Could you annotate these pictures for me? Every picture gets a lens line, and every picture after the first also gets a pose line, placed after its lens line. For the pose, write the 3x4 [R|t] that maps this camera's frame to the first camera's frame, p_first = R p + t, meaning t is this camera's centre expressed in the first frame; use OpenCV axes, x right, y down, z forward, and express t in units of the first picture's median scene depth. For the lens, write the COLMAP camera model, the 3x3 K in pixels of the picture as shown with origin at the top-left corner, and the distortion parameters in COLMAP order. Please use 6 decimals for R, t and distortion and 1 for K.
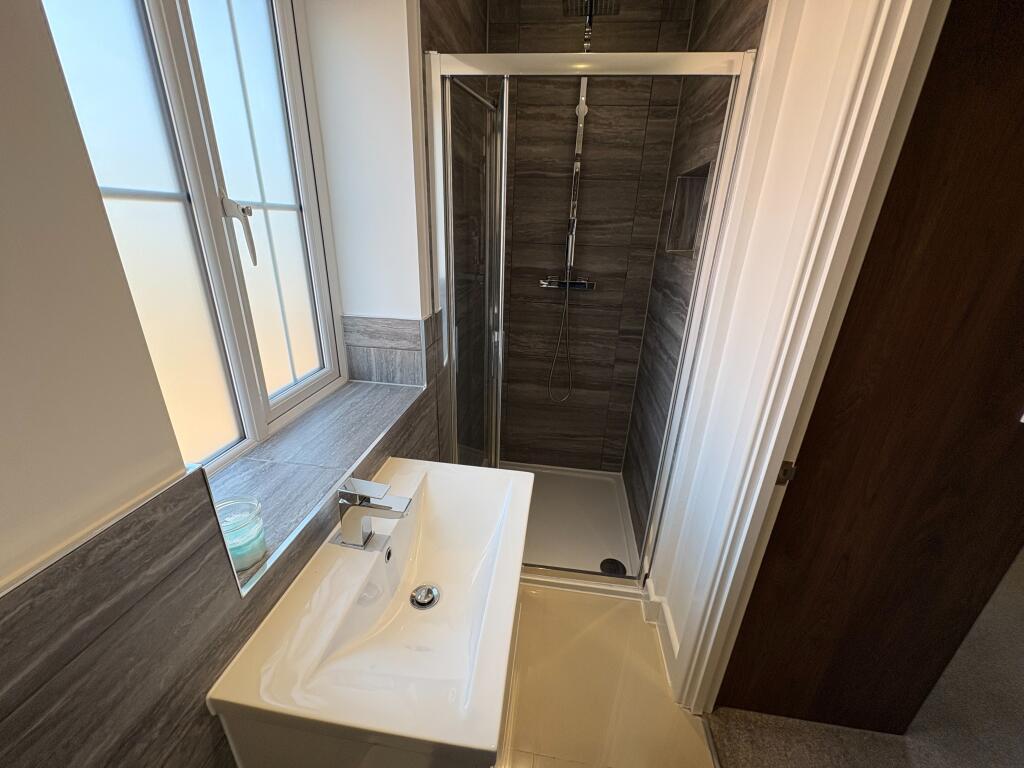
lens RADIAL K [[408.9, 0, 511.8], [0, 408.9, 382.9], [0, 0, 1]] dist [0.001599, -0.000096]
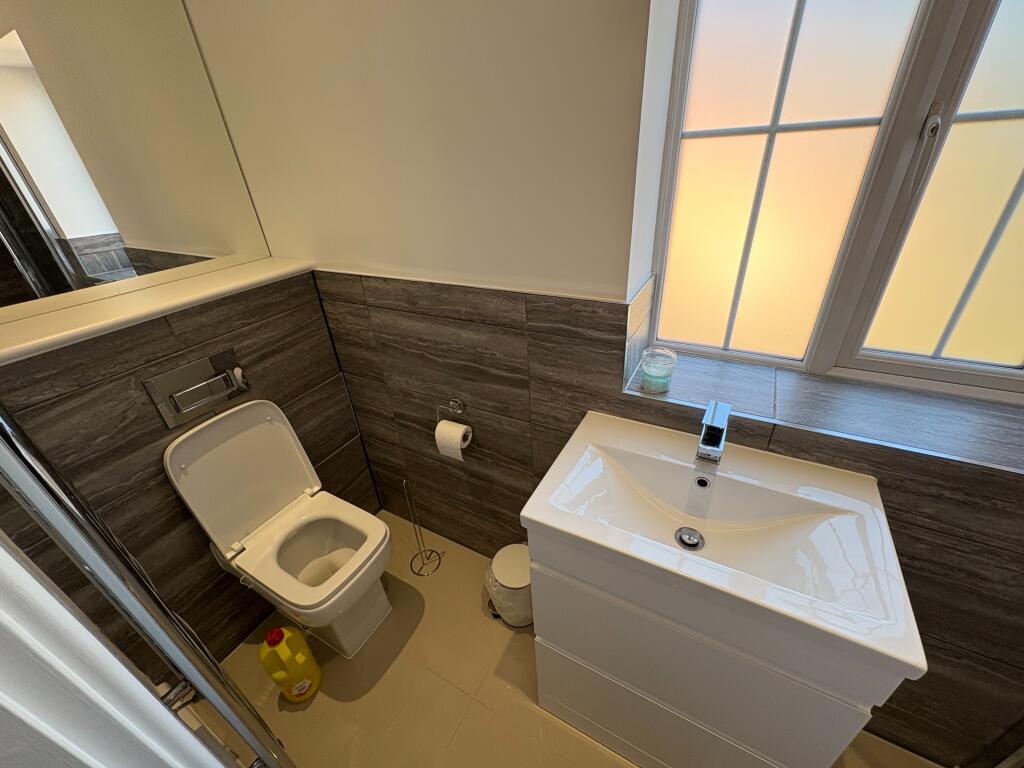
lens RADIAL K [[408.9, 0, 511.8], [0, 408.9, 382.9], [0, 0, 1]] dist [0.001599, -0.000096]
pose [[-0.369489, 0.454494, -0.810502, 0.936681], [-0.297203, 0.768609, 0.566490, -0.357106], [0.880425, 0.450195, -0.148915, 0.881630]]
